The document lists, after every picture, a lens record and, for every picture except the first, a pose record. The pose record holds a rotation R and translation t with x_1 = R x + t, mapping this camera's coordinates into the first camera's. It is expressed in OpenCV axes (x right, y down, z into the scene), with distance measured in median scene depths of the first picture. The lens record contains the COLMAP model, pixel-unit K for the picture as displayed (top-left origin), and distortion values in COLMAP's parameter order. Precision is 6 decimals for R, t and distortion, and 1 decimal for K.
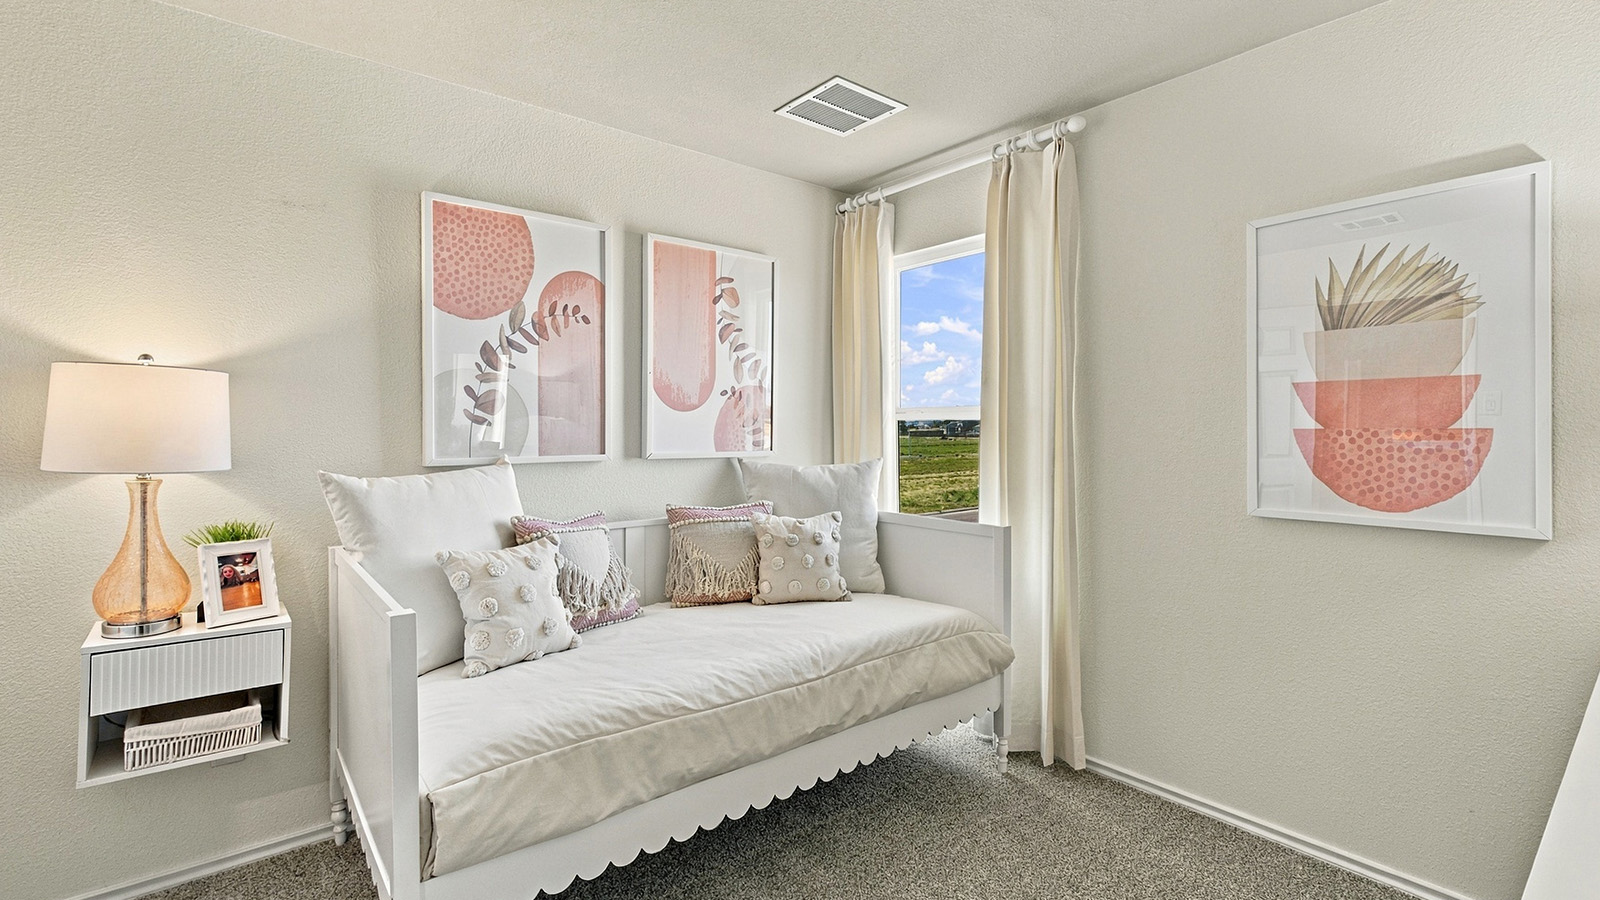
lens RADIAL K [[715.0, 0, 800.0], [0, 715.0, 450.0], [0, 0, 1]] dist [0.000482, -0.000083]
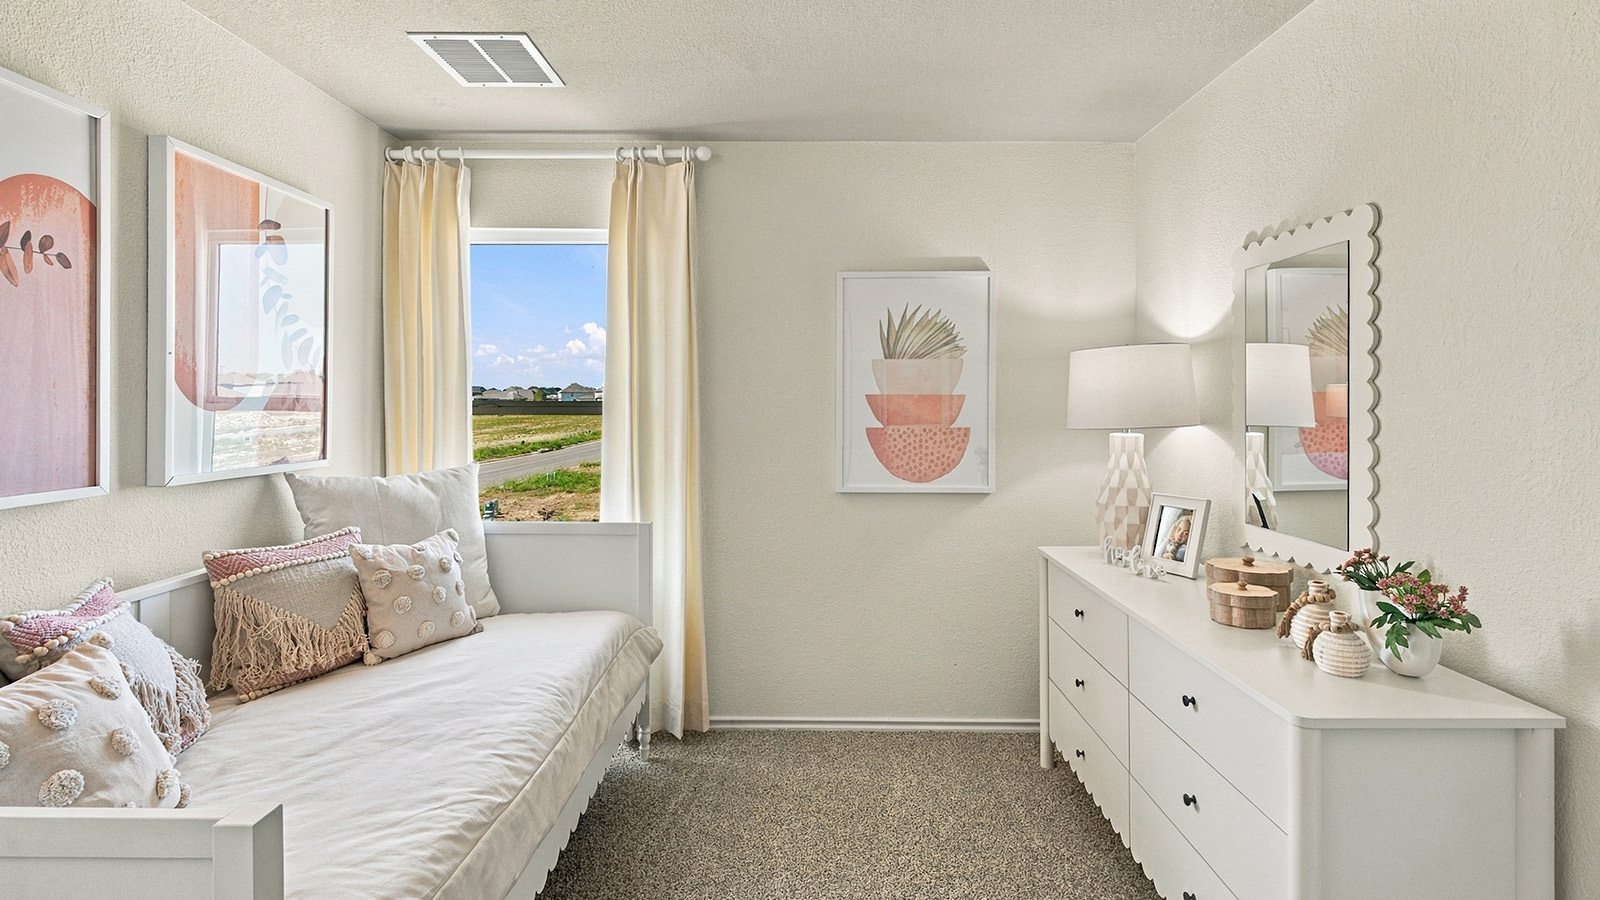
lens RADIAL K [[731.2, 0, 801.5], [0, 731.2, 427.3], [0, 0, 1]] dist [-0.001546, 0.000325]
pose [[0.642076, -0.024494, 0.766250, -0.374557], [0.018733, 0.999692, 0.016259, -0.043755], [-0.766412, 0.003914, 0.642337, 0.148291]]
